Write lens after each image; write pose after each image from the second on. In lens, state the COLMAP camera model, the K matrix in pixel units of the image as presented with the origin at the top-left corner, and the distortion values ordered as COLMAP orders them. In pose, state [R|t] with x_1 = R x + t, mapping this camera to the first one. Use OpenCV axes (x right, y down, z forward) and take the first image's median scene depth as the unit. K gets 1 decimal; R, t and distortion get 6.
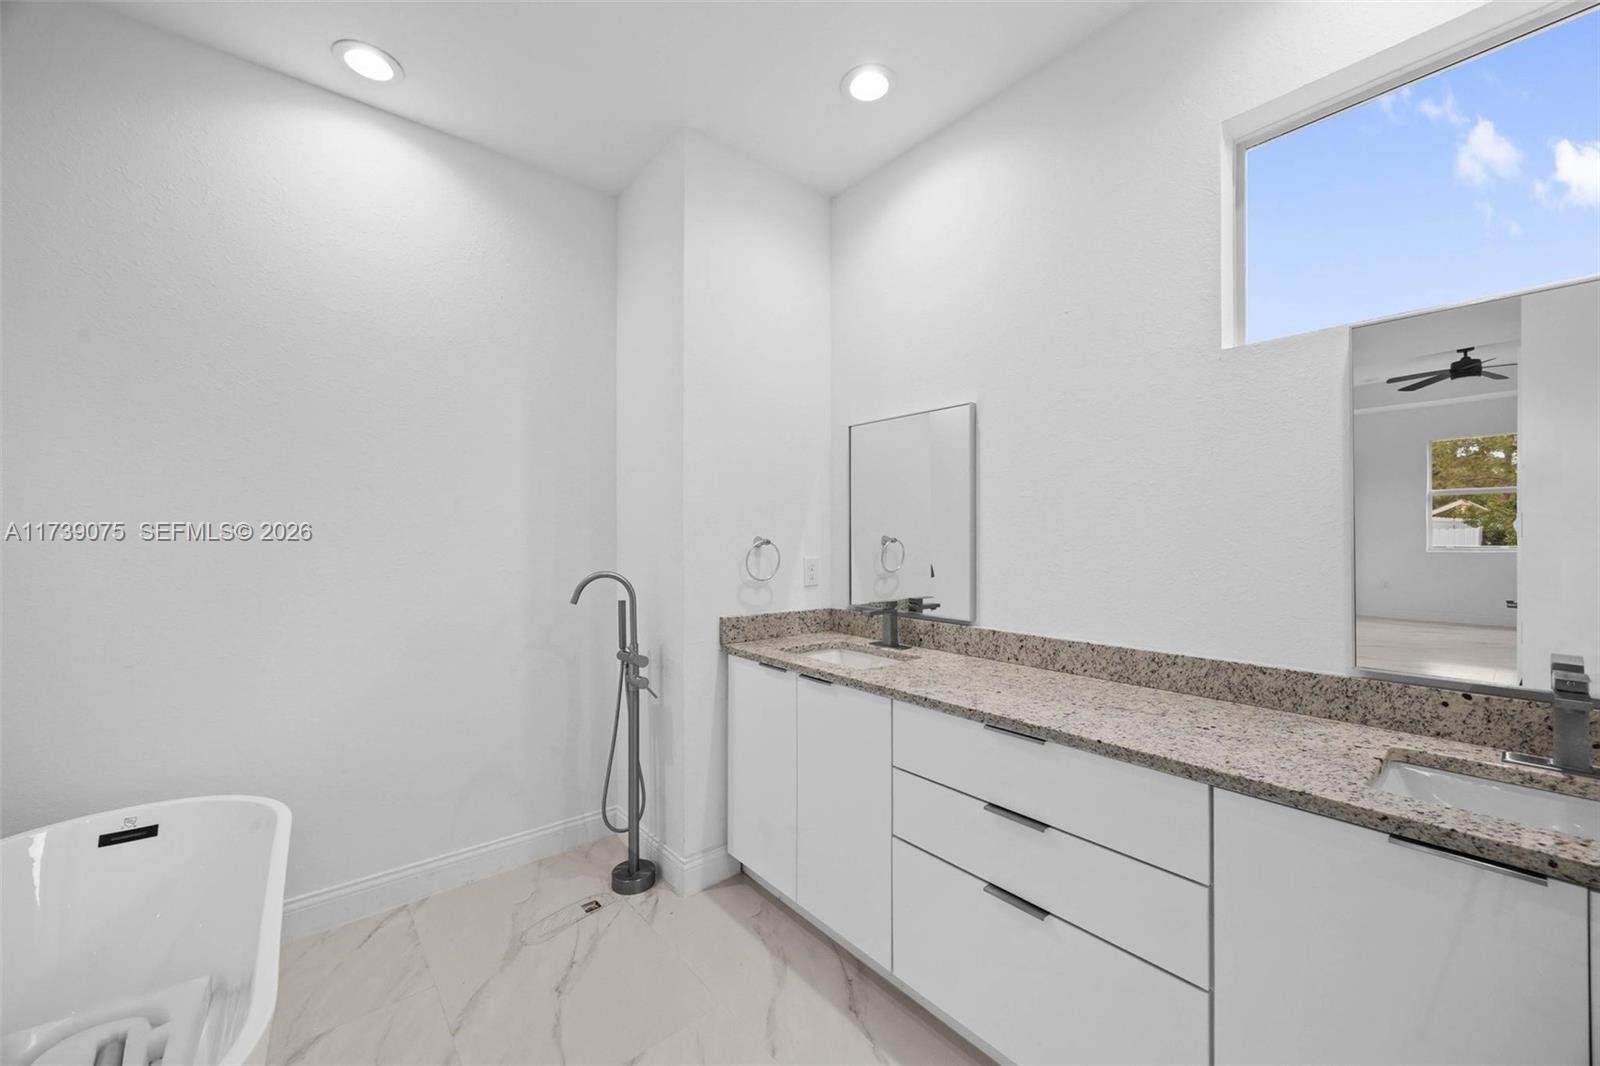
lens RADIAL K [[617.9, 0, 801.5], [0, 617.9, 533.5], [0, 0, 1]] dist [0.000672, 0.000827]
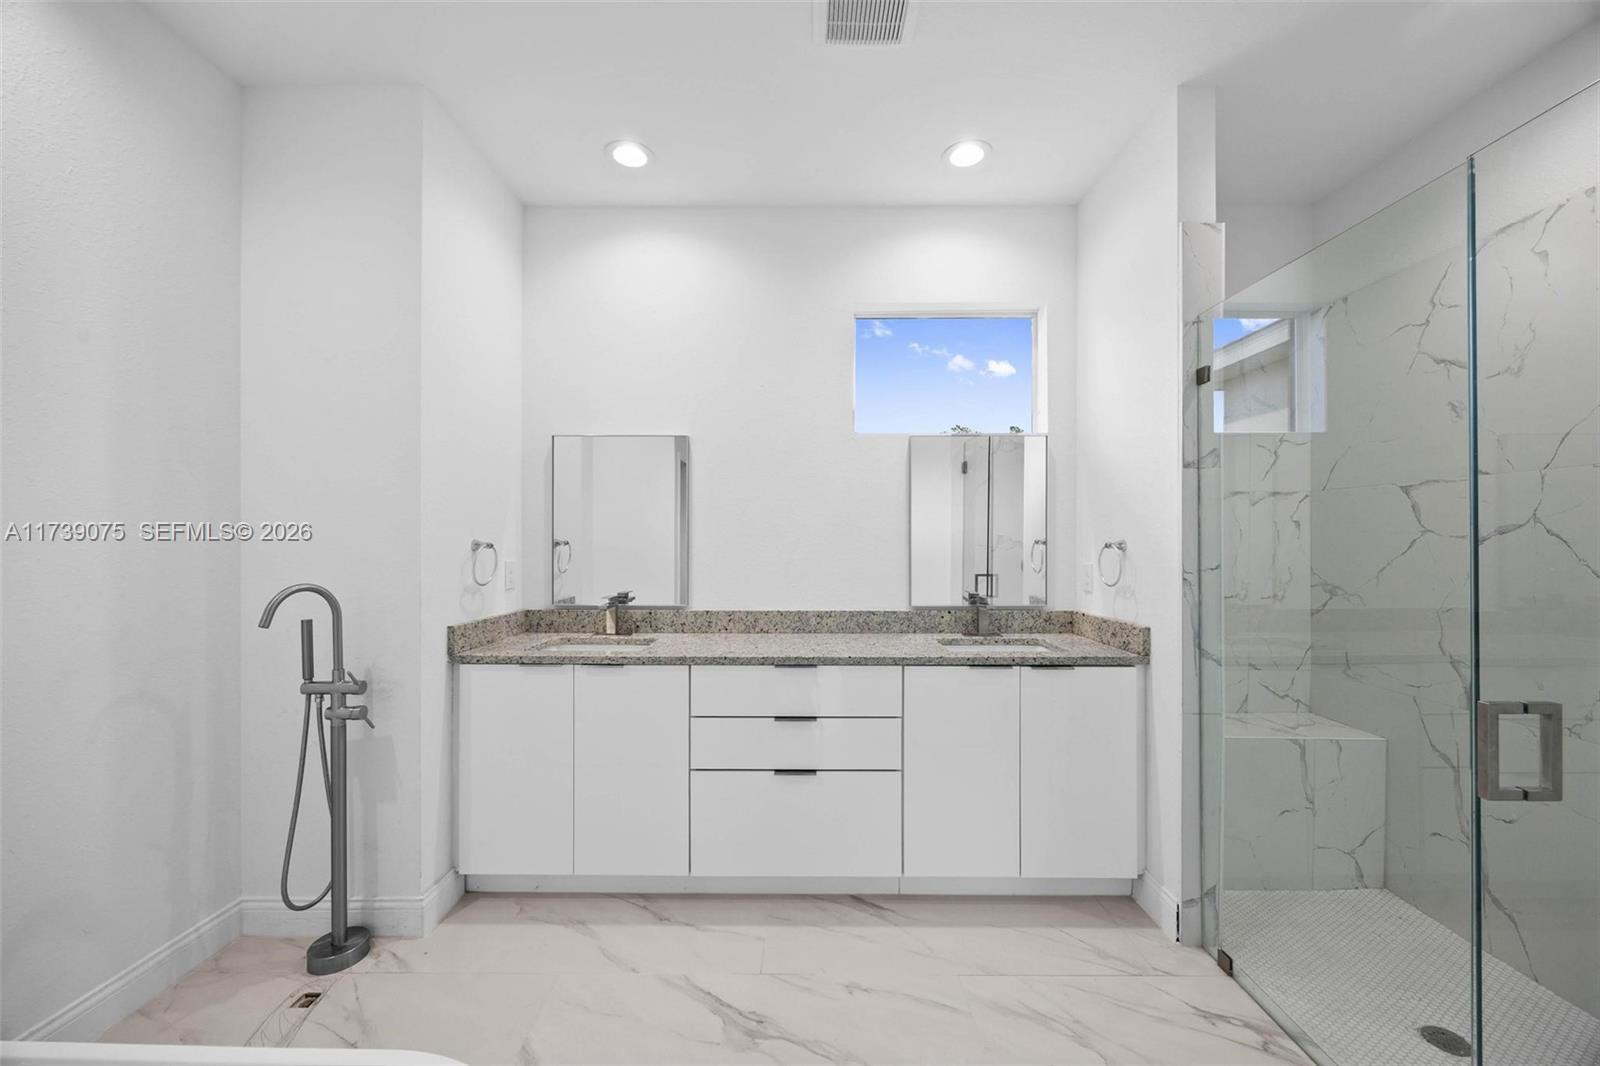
lens RADIAL K [[617.9, 0, 809.6], [0, 617.9, 538.5], [0, 0, 1]] dist [0.000672, 0.000827]
pose [[0.636003, 0.002287, 0.771683, -0.583548], [-0.005187, 0.999986, 0.001312, -0.001326], [-0.771669, -0.004837, 0.636006, -0.014529]]
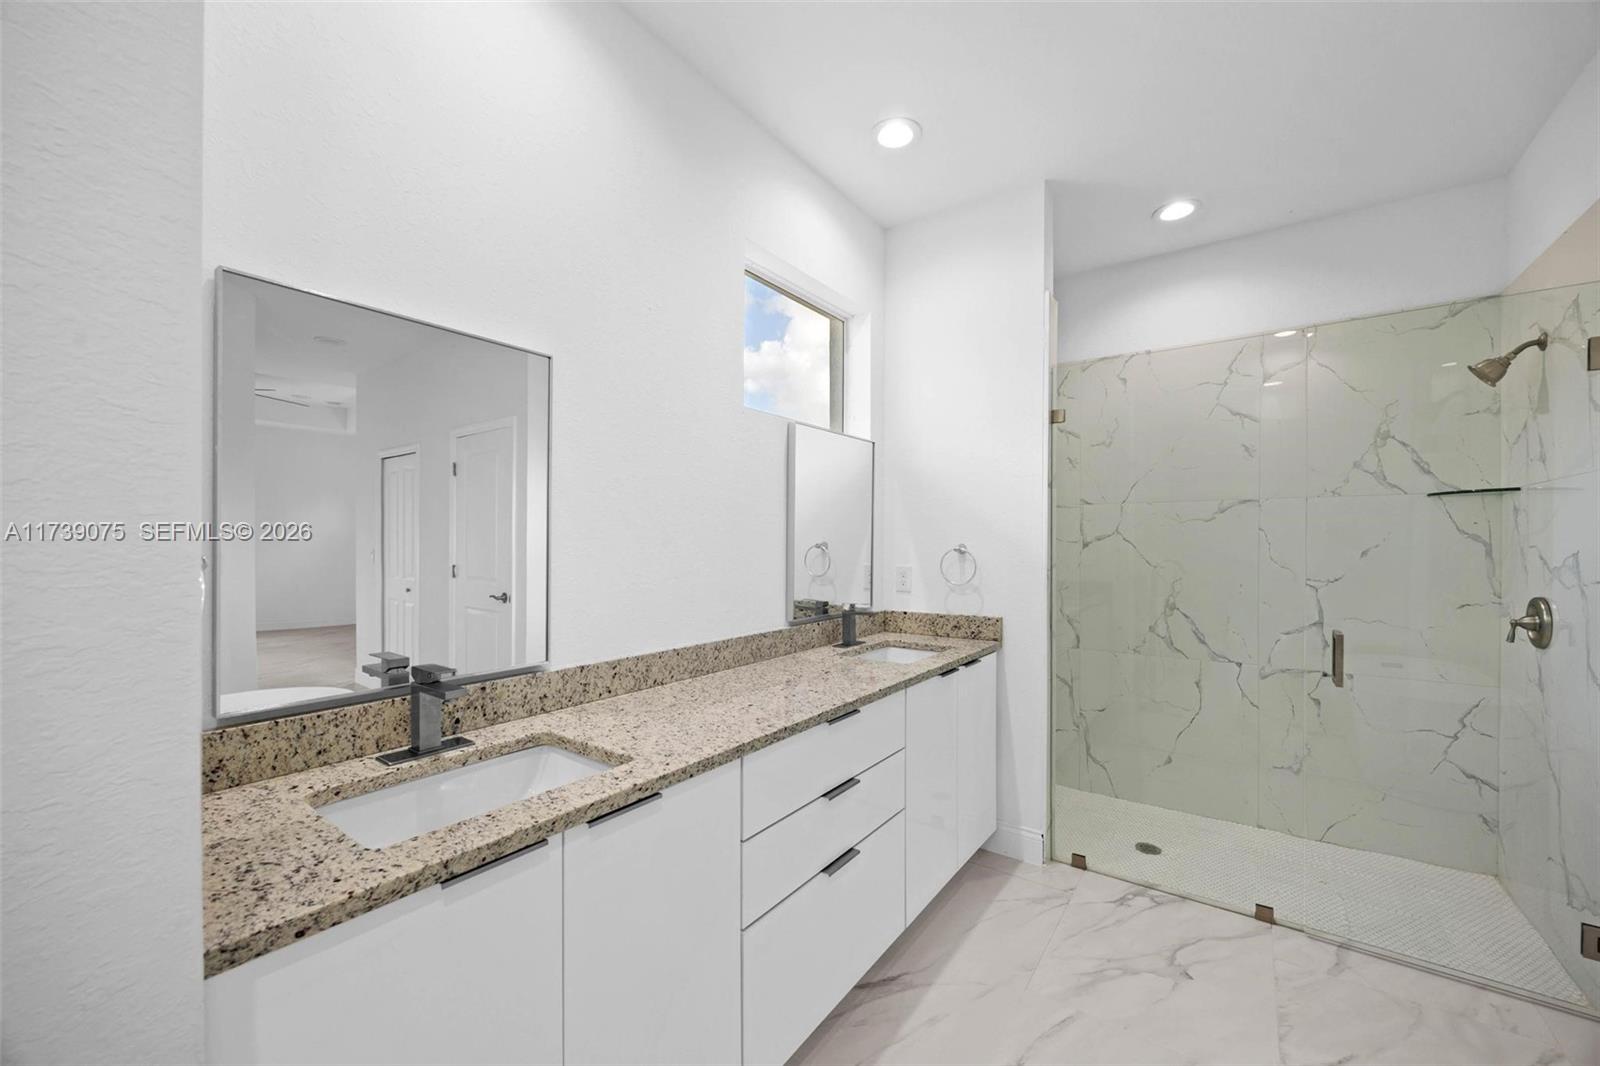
lens RADIAL K [[617.9, 0, 814.8], [0, 617.9, 546.3], [0, 0, 1]] dist [0.000672, 0.000827]
pose [[-0.260812, -0.005197, 0.965376, -0.518685], [-0.007295, 0.999968, 0.003412, 0.002517], [-0.965362, -0.006152, -0.260841, 0.935196]]
